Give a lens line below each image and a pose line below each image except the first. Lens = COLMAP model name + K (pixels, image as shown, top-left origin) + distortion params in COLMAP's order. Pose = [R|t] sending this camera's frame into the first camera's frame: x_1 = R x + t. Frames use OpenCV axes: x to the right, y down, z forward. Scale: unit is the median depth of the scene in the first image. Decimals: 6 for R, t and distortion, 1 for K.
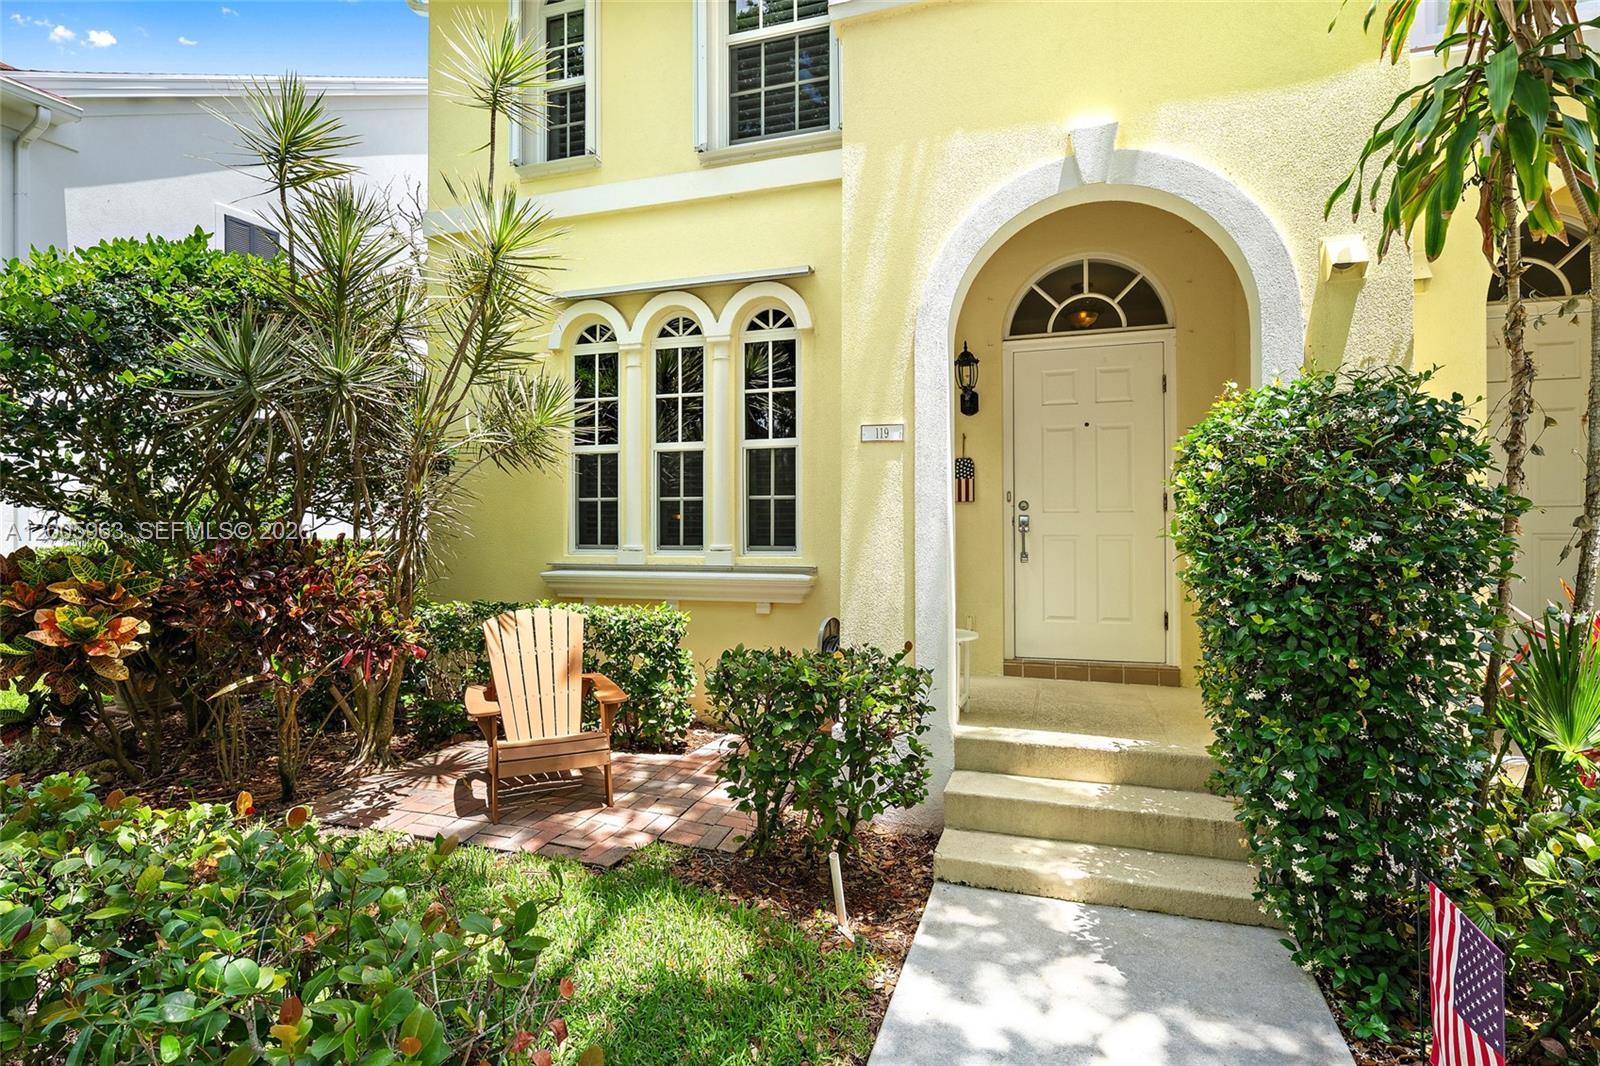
lens RADIAL K [[820.8, 0, 801.2], [0, 820.8, 537.1], [0, 0, 1]] dist [0.003496, 0.000224]
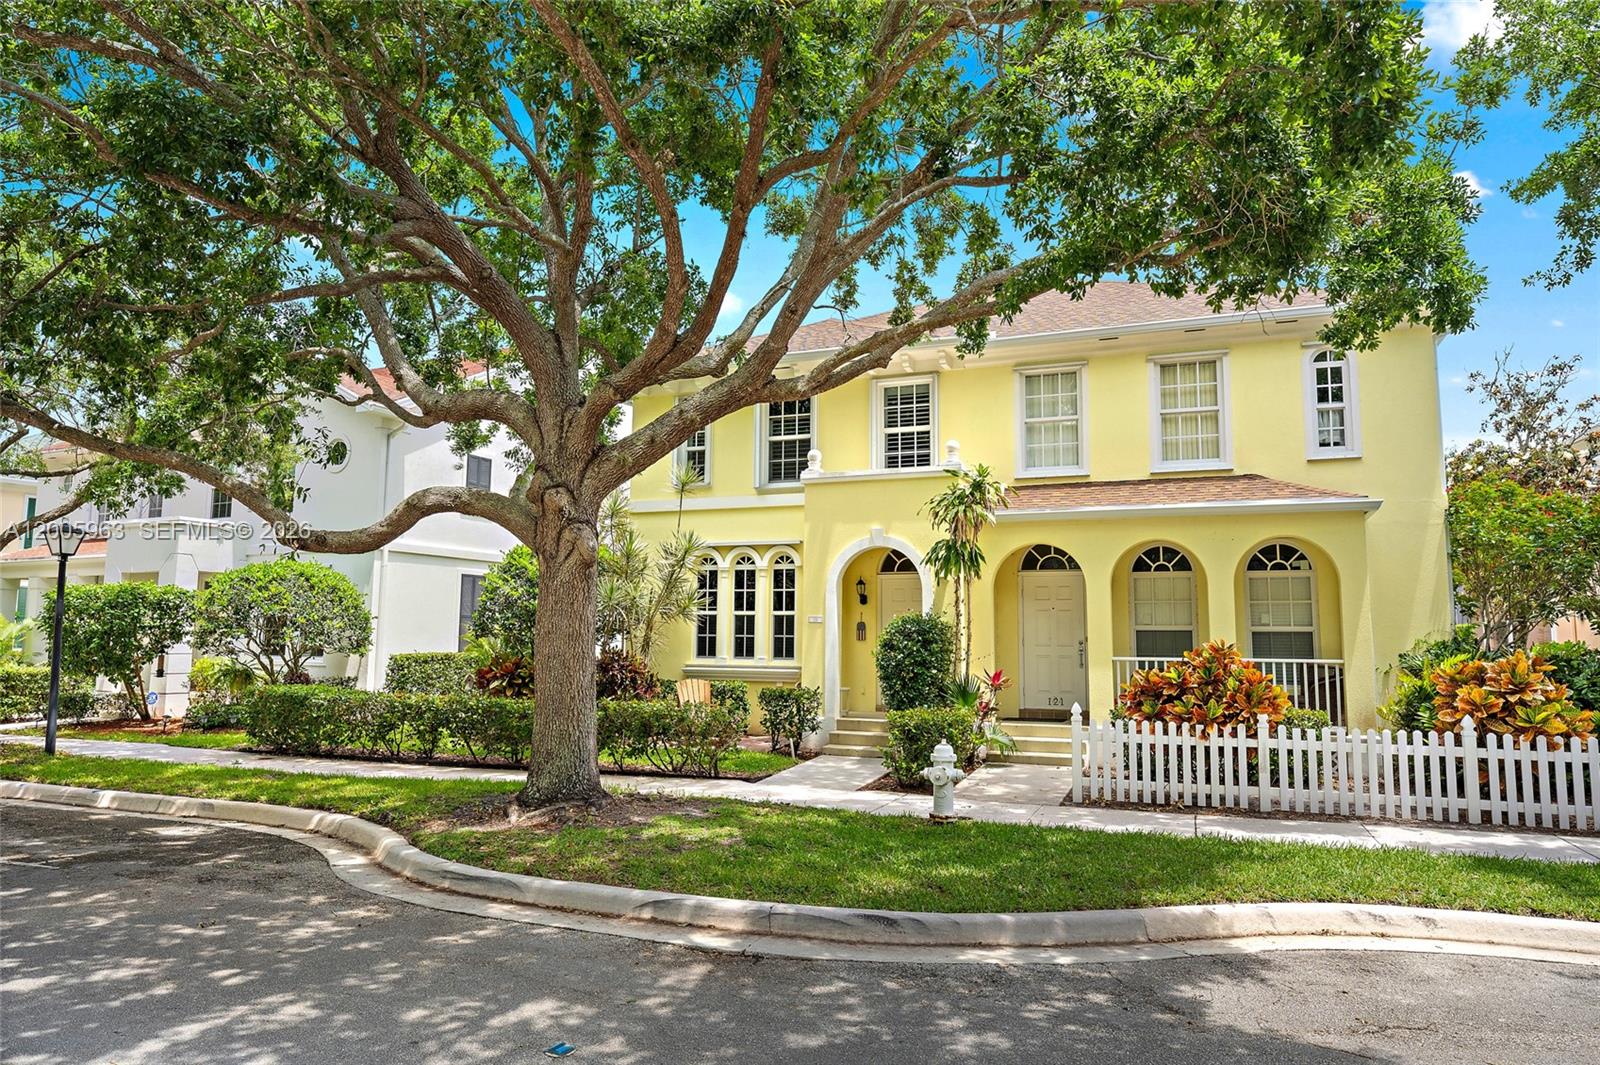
lens RADIAL K [[1022.9, 0, 804.9], [0, 1022.9, 529.0], [0, 0, 1]] dist [-0.009559, -0.002345]
pose [[0.998520, 0.003577, -0.054273, 0.173841], [-0.010061, 0.992763, -0.119667, -0.003033], [0.053452, 0.120036, 0.991330, -1.849158]]
